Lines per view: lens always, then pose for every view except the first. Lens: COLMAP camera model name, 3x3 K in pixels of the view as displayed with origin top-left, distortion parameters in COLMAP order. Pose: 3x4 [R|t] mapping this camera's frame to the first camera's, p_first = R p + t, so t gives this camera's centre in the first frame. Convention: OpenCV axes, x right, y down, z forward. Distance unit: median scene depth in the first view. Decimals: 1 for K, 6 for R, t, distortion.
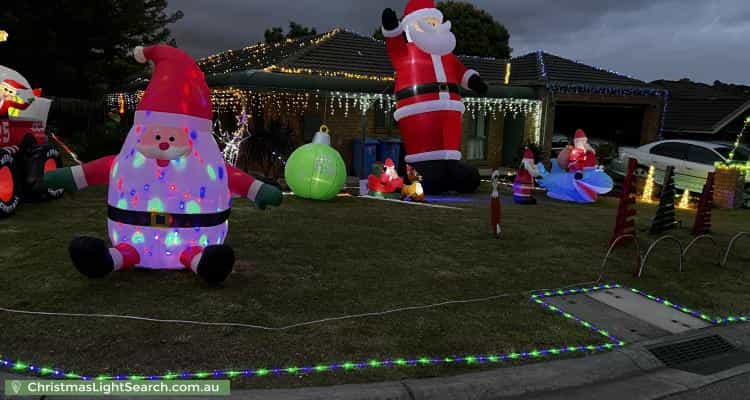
lens RADIAL K [[565.4, 0, 368.1], [0, 565.4, 206.6], [0, 0, 1]] dist [0.058963, -0.061362]
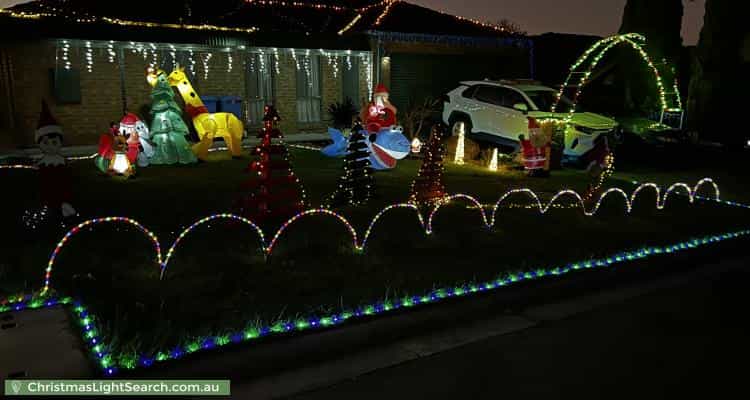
lens RADIAL K [[565.4, 0, 375.7], [0, 565.4, 199.4], [0, 0, 1]] dist [0.058963, -0.061362]
pose [[0.997729, -0.033182, 0.058621, 0.310755], [0.030846, 0.998710, 0.040323, 0.005155], [-0.059884, -0.038424, 0.997466, 0.149123]]
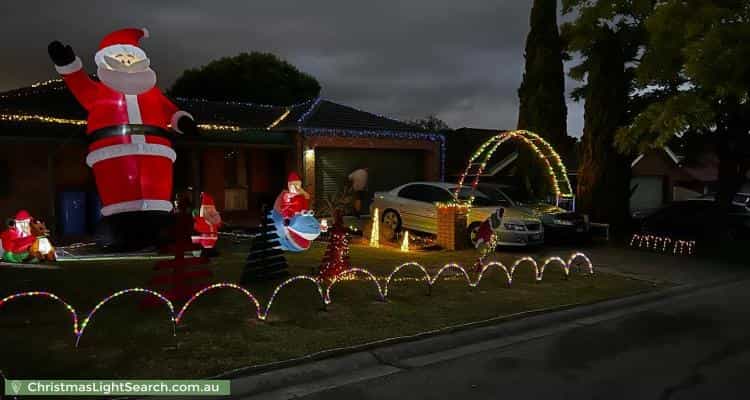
lens RADIAL K [[565.4, 0, 373.9], [0, 565.4, 200.6], [0, 0, 1]] dist [0.058963, -0.061362]
pose [[0.985492, -0.037970, 0.165422, 0.336653], [0.056282, 0.992616, -0.107454, 0.015678], [-0.160120, 0.115205, 0.980352, 0.078392]]
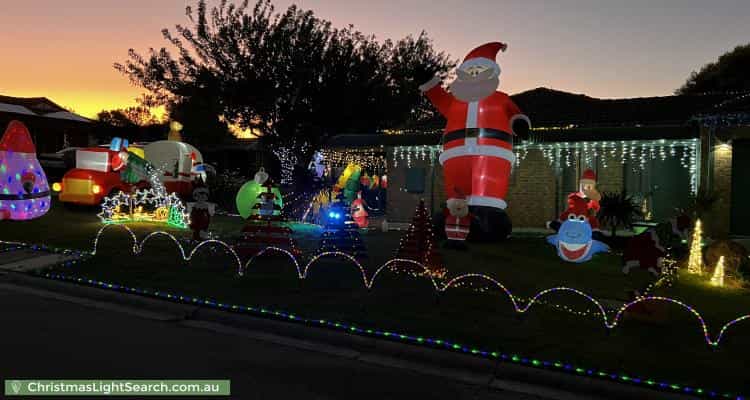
lens RADIAL K [[563.5, 0, 366.0], [0, 563.5, 218.8], [0, 0, 1]] dist [0.022284, 0.001874]
pose [[0.578897, 0.028781, -0.814892, 0.807554], [-0.132044, 0.989495, -0.058856, 0.017258], [0.804638, 0.141673, 0.576616, 0.304245]]
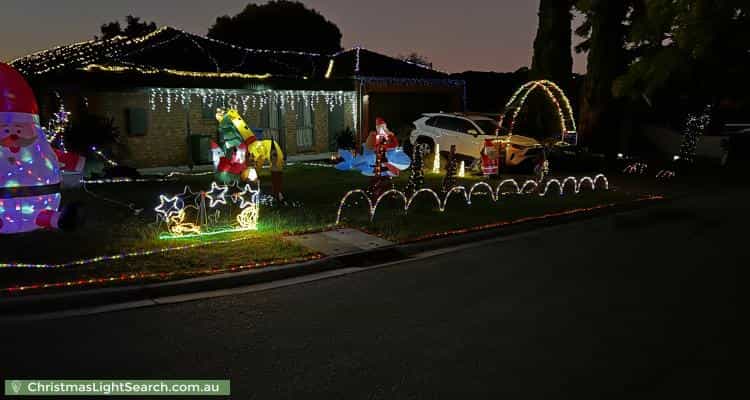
lens RADIAL K [[565.4, 0, 377.5], [0, 565.4, 199.8], [0, 0, 1]] dist [0.058963, -0.061362]
pose [[0.969958, -0.069045, 0.233268, 0.080713], [0.068793, 0.997588, 0.009226, 0.027490], [-0.233342, 0.007099, 0.972369, -0.145410]]
